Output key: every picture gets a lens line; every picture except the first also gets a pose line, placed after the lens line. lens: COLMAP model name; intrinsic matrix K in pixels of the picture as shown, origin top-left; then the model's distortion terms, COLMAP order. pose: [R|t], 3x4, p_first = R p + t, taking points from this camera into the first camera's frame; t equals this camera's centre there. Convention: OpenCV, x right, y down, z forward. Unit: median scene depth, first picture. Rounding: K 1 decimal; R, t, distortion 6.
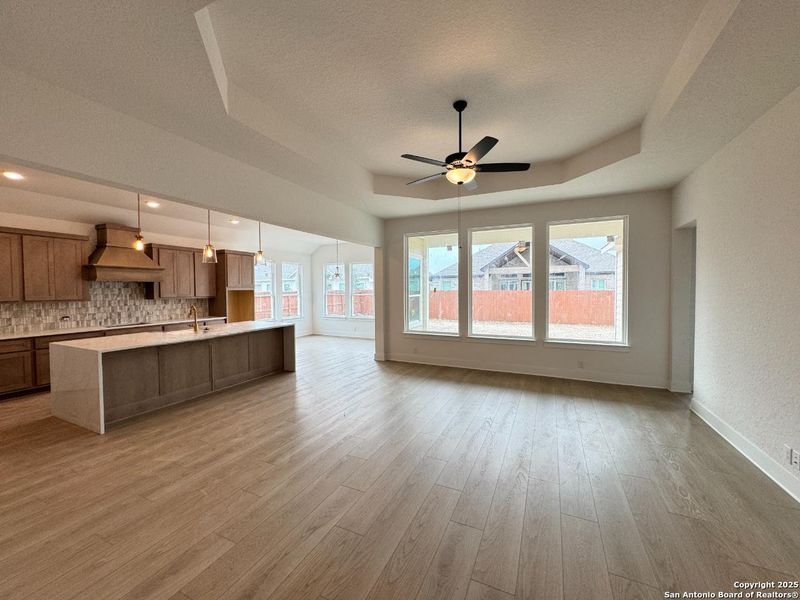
lens RADIAL K [[320.3, 0, 398.5], [0, 320.3, 298.0], [0, 0, 1]] dist [-0.001771, -0.000177]
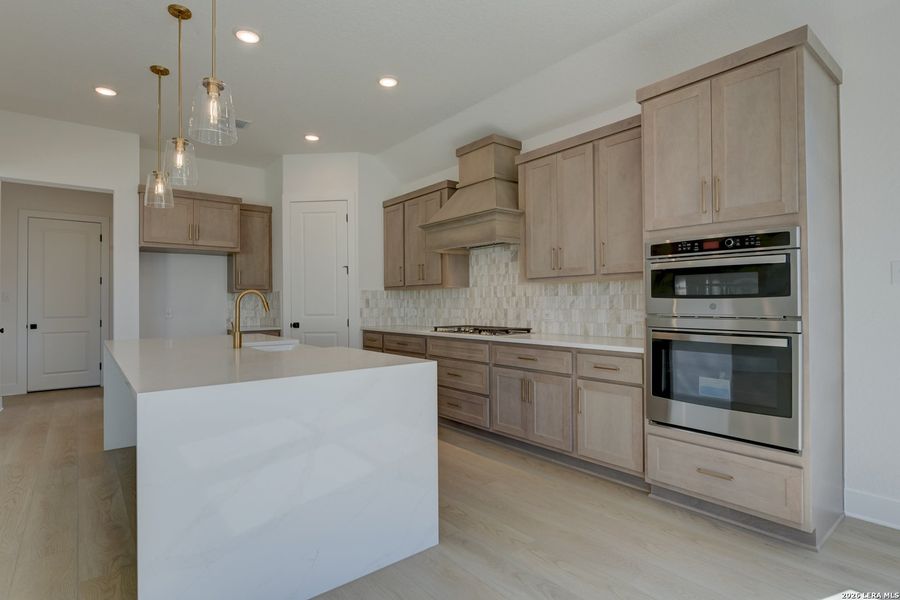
lens RADIAL K [[457.8, 0, 444.1], [0, 457.8, 295.9], [0, 0, 1]] dist [-0.006839, -0.000452]
pose [[-0.432290, -0.001763, -0.901733, -0.173902], [-0.014008, 0.999891, 0.004761, 0.022148], [0.901626, 0.014690, -0.432267, 1.300427]]
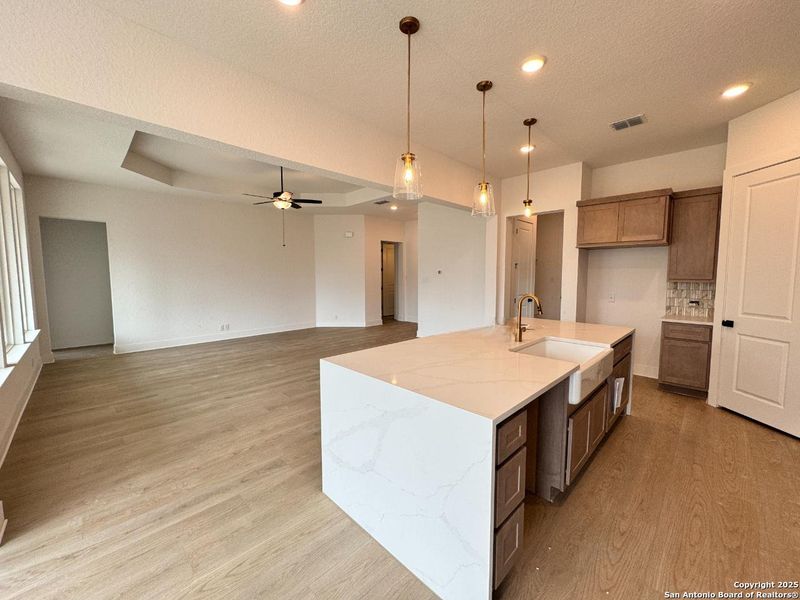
lens RADIAL K [[320.3, 0, 402.9], [0, 320.3, 294.6], [0, 0, 1]] dist [-0.001771, -0.000177]
pose [[-0.944062, -0.019202, 0.329209, -0.542096], [0.014516, 0.994916, 0.099656, -0.024894], [-0.329449, 0.098860, -0.938984, 1.331774]]
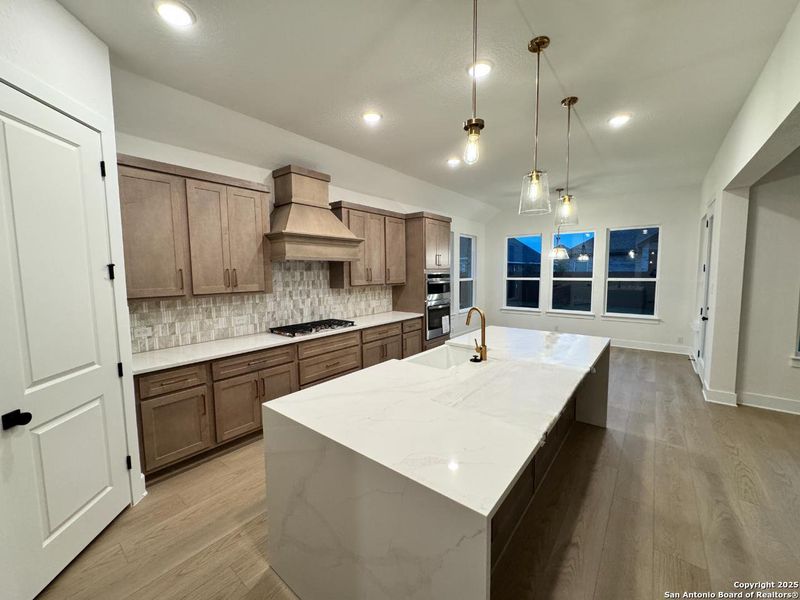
lens RADIAL K [[320.3, 0, 395.6], [0, 320.3, 299.6], [0, 0, 1]] dist [-0.001771, -0.000177]
pose [[0.972541, 0.017464, -0.232076, -0.565956], [-0.002769, 0.997979, 0.063492, -0.016868], [0.232716, -0.061106, 0.970623, 0.435529]]
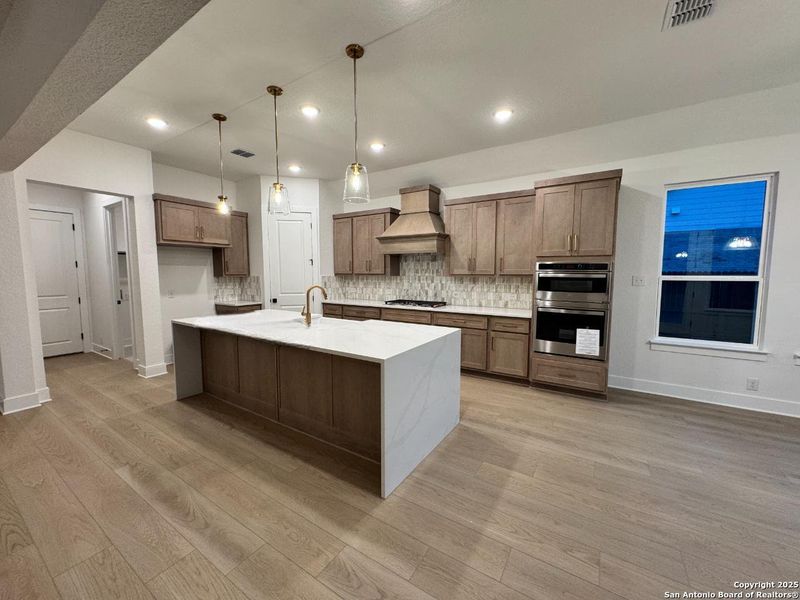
lens RADIAL K [[320.3, 0, 401.6], [0, 320.3, 300.5], [0, 0, 1]] dist [-0.001771, -0.000177]
pose [[-0.122821, 0.098692, -0.987509, -0.010790], [-0.026731, 0.994353, 0.102700, -0.015967], [0.992069, 0.039011, -0.119489, 1.096993]]
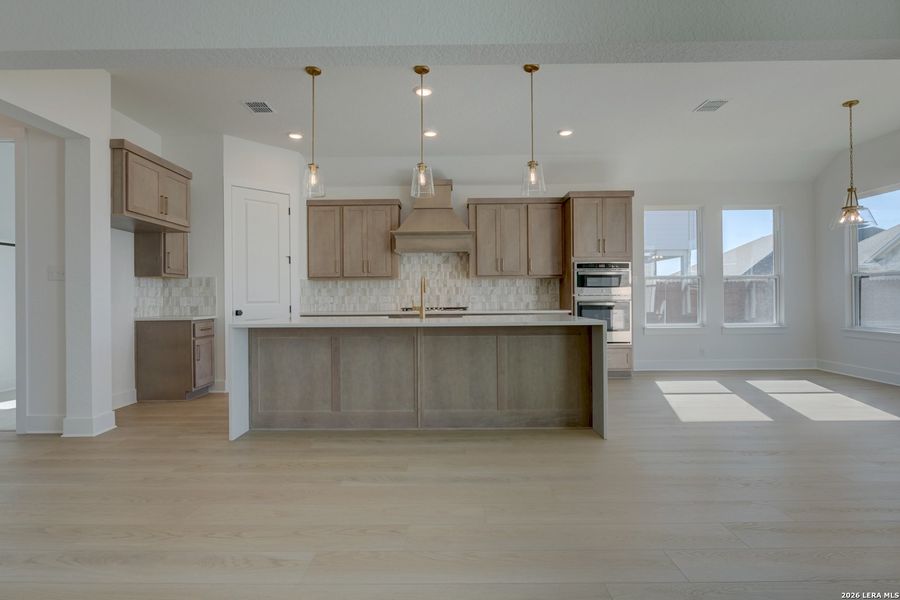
lens RADIAL K [[457.8, 0, 445.1], [0, 457.8, 297.4], [0, 0, 1]] dist [-0.006839, -0.000452]
pose [[0.425632, 0.003278, -0.904890, 0.123804], [-0.020694, 0.999767, -0.006113, 0.058743], [0.904659, 0.021328, 0.425601, 0.585484]]
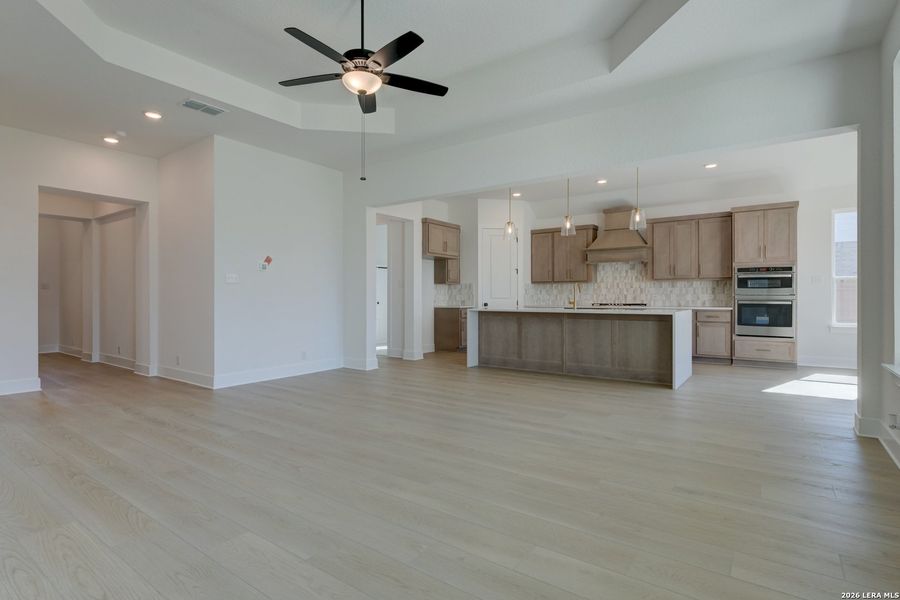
lens RADIAL K [[457.8, 0, 438.4], [0, 457.8, 294.8], [0, 0, 1]] dist [-0.006839, -0.000452]
pose [[-0.190184, 0.003805, -0.981741, 0.664521], [-0.025081, 0.999647, 0.008734, 0.050422], [0.981428, 0.026285, -0.190021, 0.740343]]
